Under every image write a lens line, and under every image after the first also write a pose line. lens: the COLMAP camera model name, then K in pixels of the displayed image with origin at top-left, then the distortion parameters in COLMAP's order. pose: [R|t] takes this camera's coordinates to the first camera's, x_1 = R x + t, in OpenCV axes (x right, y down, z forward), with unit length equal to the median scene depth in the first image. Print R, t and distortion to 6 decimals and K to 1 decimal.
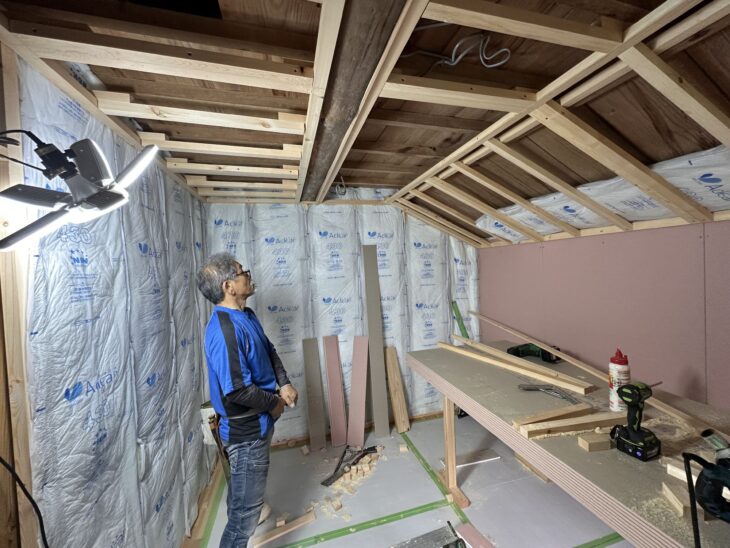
lens RADIAL K [[291.1, 0, 366.7], [0, 291.1, 271.3], [0, 0, 1]] dist [-0.000210, -0.000085]
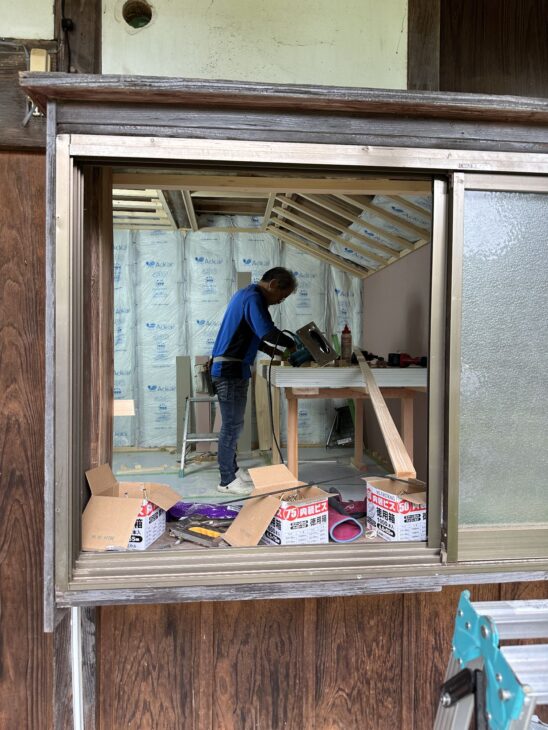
lens RADIAL K [[515.8, 0, 271.6], [0, 515.8, 366.4], [0, 0, 1]] dist [0.056038, 0.000226]
pose [[0.986272, 0.042536, -0.159555, 0.430303], [-0.041762, 0.999094, 0.008203, 0.235256], [0.159760, -0.001427, 0.987155, -0.829065]]
